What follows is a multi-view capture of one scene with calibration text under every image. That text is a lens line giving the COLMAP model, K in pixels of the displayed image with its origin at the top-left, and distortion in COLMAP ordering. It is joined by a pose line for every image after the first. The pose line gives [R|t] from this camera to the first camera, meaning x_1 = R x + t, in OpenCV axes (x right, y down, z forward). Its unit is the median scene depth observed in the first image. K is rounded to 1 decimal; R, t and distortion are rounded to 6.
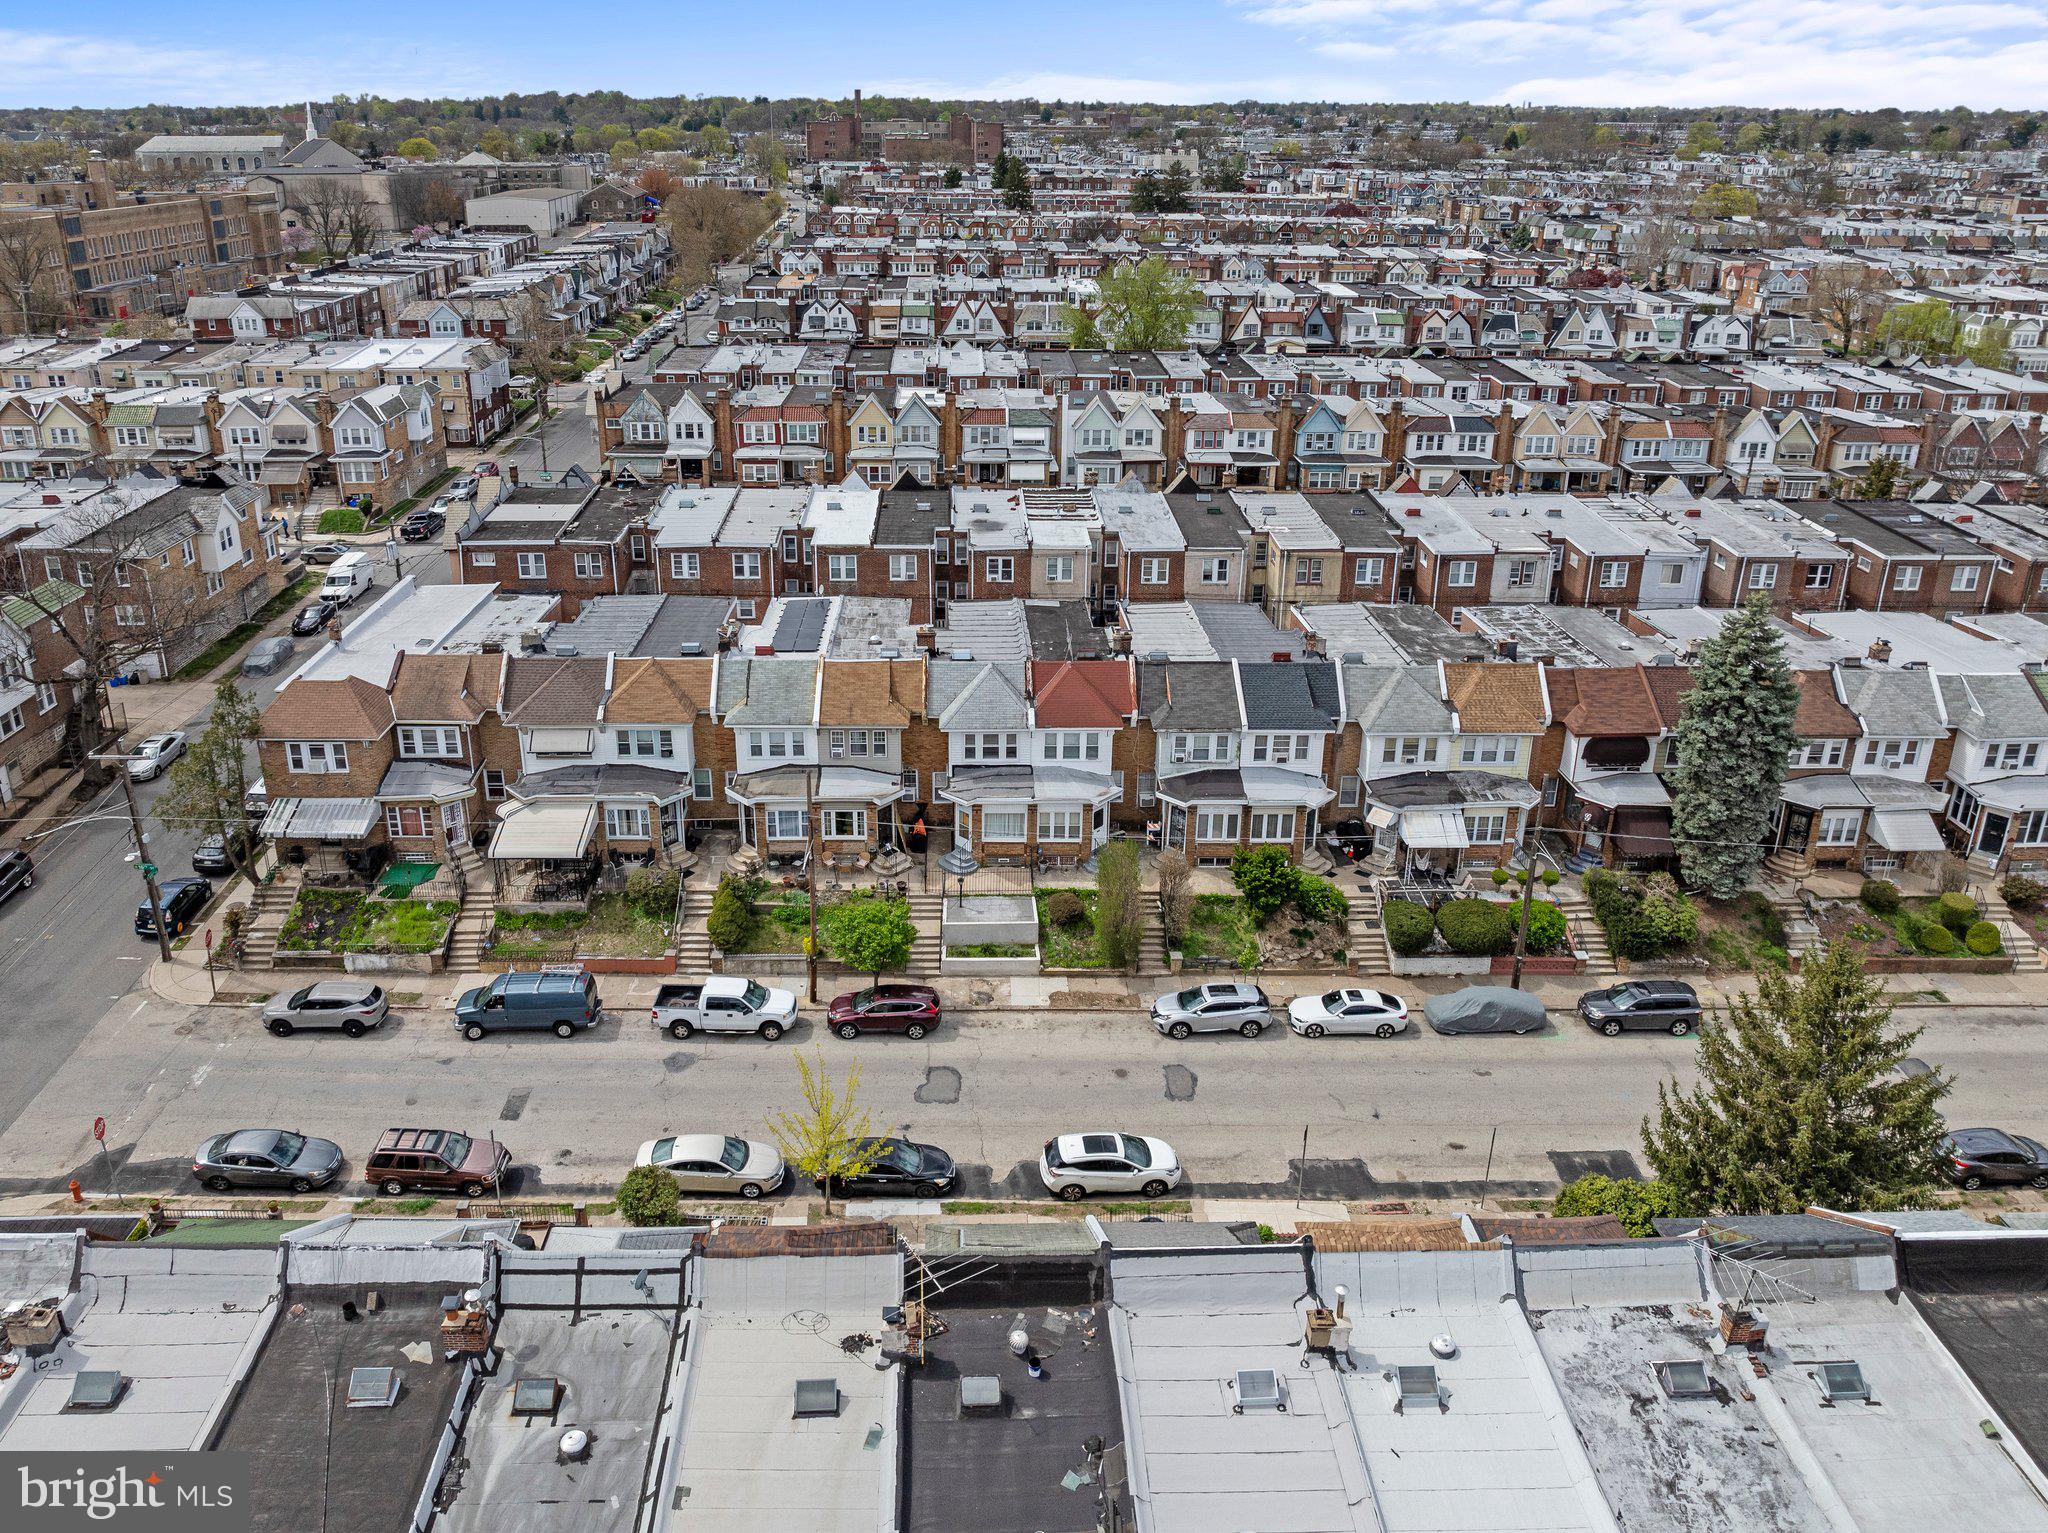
lens RADIAL K [[1502.0, 0, 1017.1], [0, 1502.0, 663.2], [0, 0, 1]] dist [-0.035947, 0.000734]
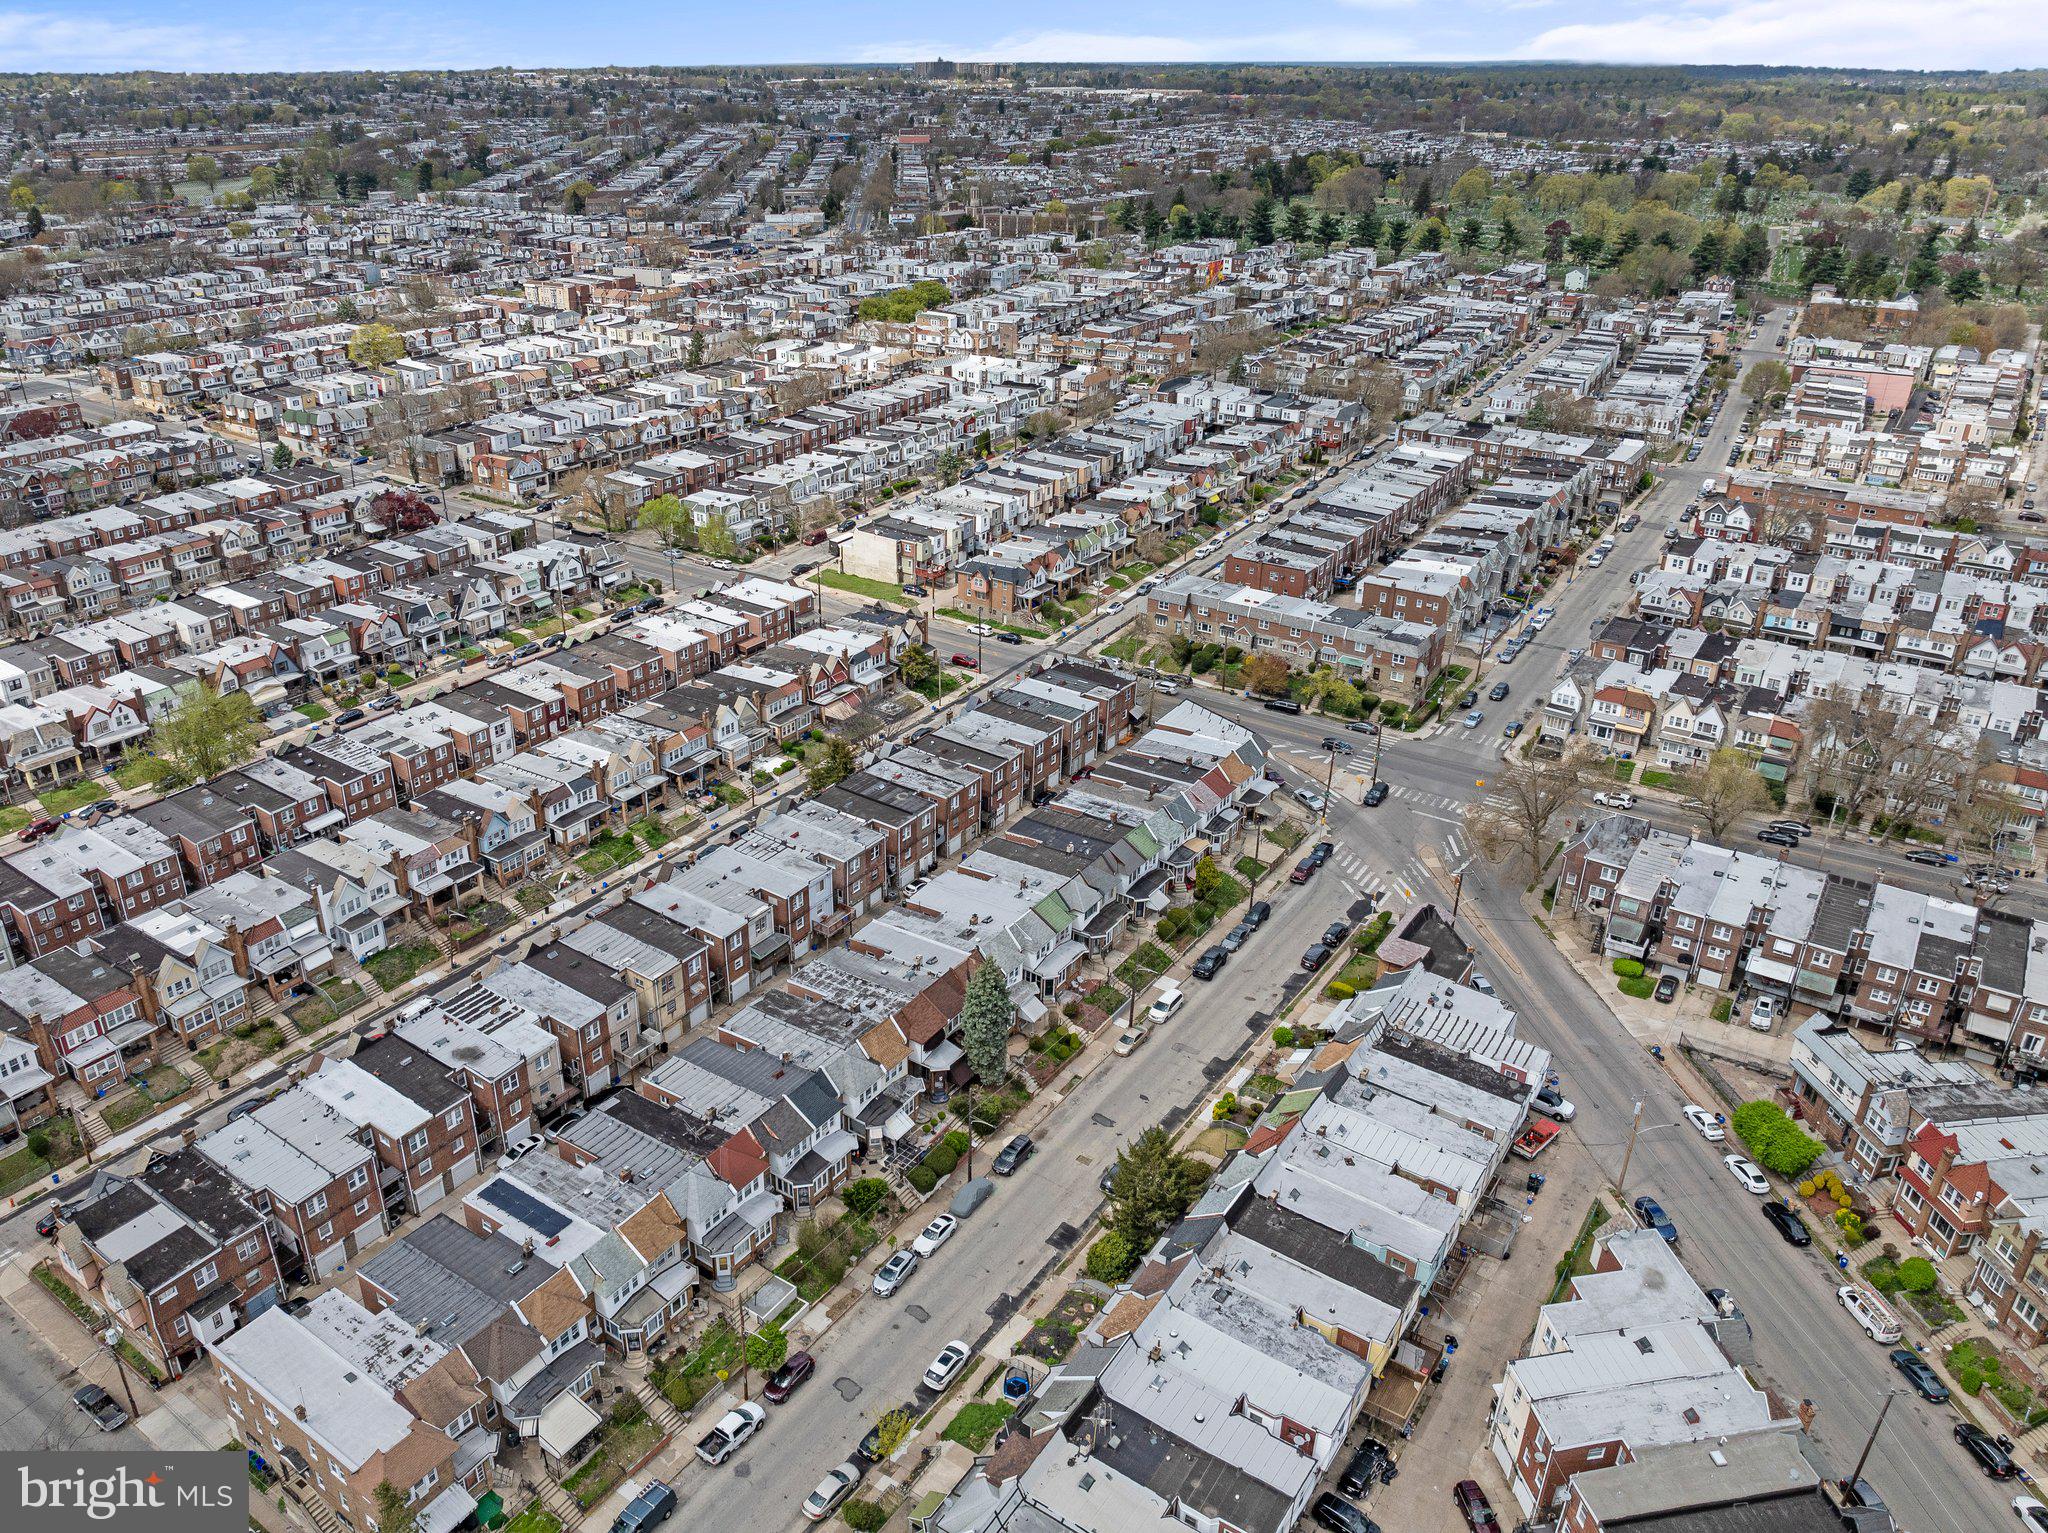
lens RADIAL K [[1502.0, 0, 1017.1], [0, 1502.0, 663.2], [0, 0, 1]] dist [-0.035947, 0.000734]
pose [[0.582201, -0.309889, 0.751672, -0.943498], [0.270459, 0.945680, 0.180390, -0.791876], [-0.766743, 0.098273, 0.634388, -0.458619]]
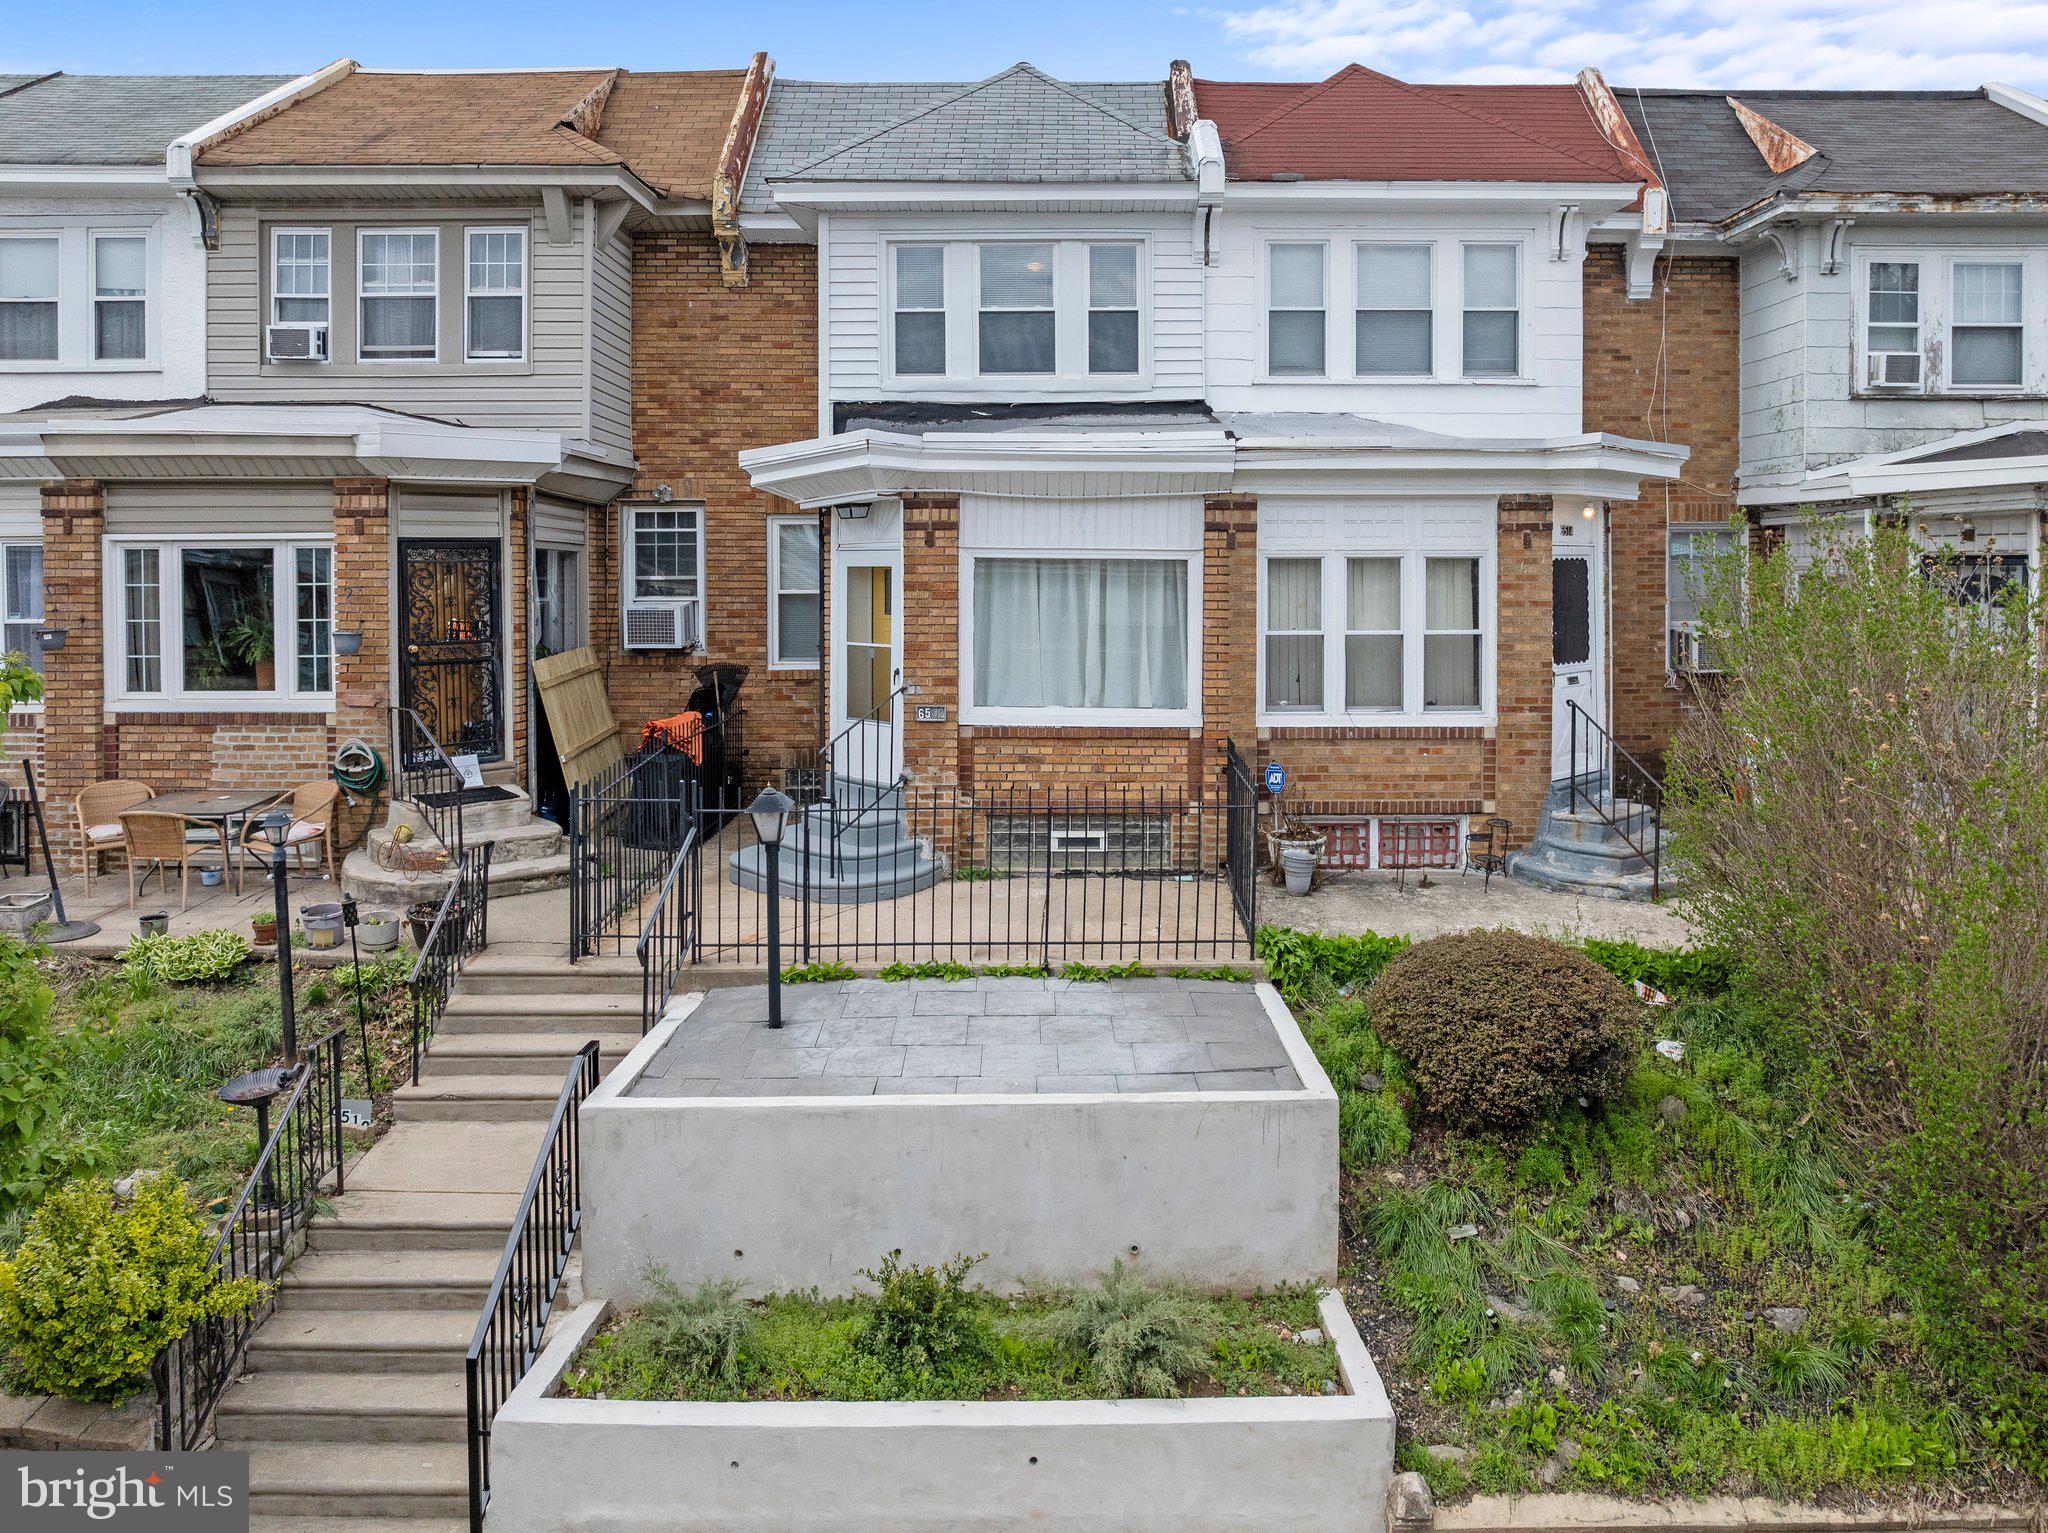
lens RADIAL K [[1204.2, 0, 1101.6], [0, 1204.2, 765.4], [0, 0, 1]] dist [-0.027614, 0.000207]
pose [[0.999904, -0.011532, -0.007642, -0.004920], [0.008294, 0.941824, -0.336004, 0.173281], [0.011072, 0.335909, 0.941829, 0.860846]]
